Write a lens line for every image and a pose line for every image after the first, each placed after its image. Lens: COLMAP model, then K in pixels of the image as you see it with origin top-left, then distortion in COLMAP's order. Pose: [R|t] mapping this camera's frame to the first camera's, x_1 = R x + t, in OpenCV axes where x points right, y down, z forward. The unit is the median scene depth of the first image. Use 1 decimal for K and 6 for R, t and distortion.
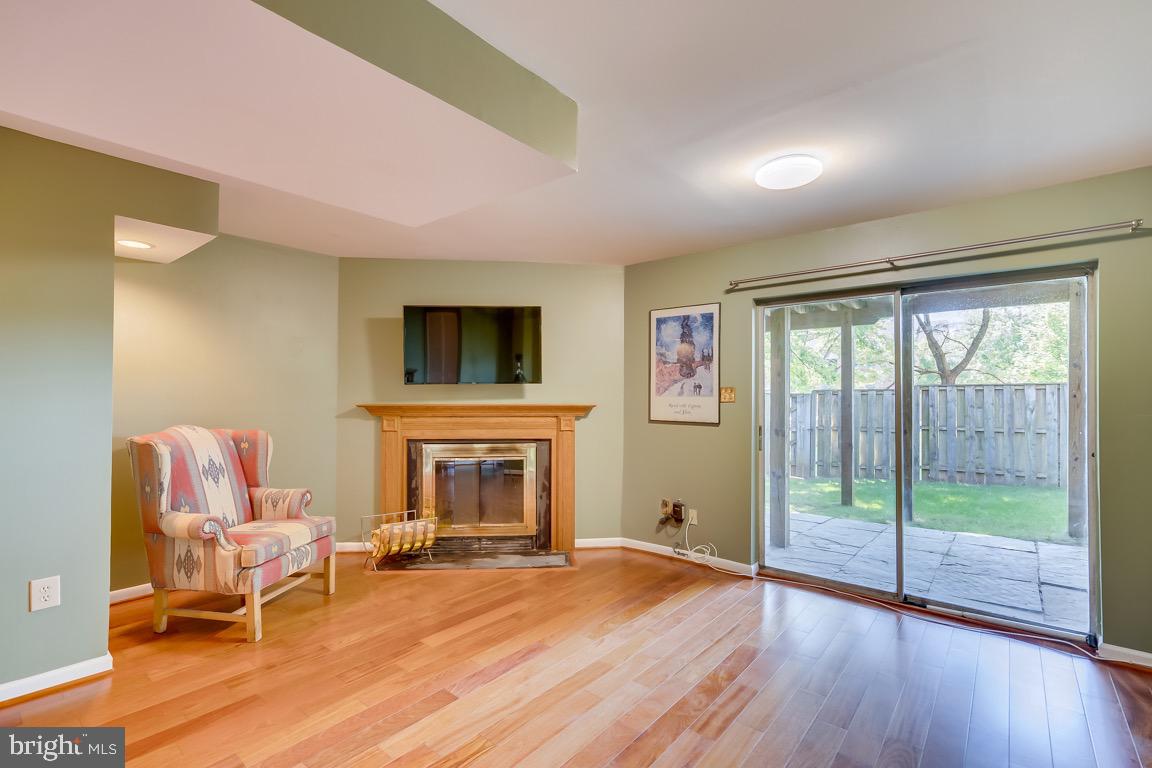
lens RADIAL K [[532.0, 0, 553.8], [0, 532.0, 390.9], [0, 0, 1]] dist [-0.000422, 0.007124]
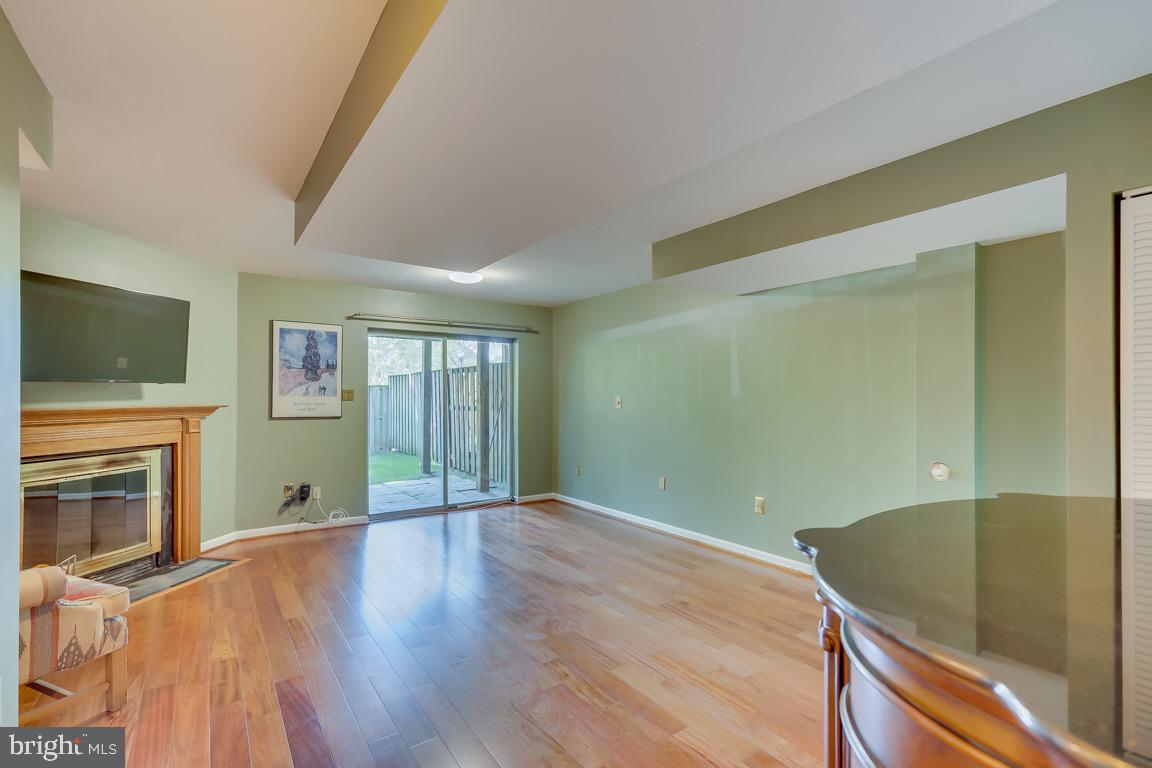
lens RADIAL K [[532.0, 0, 584.1], [0, 532.0, 392.4], [0, 0, 1]] dist [-0.000422, 0.007124]
pose [[0.232159, 0.002249, 0.972675, -0.777322], [-0.005485, 0.999984, -0.001003, -0.000727], [-0.972662, -0.005103, 0.232167, 0.097270]]
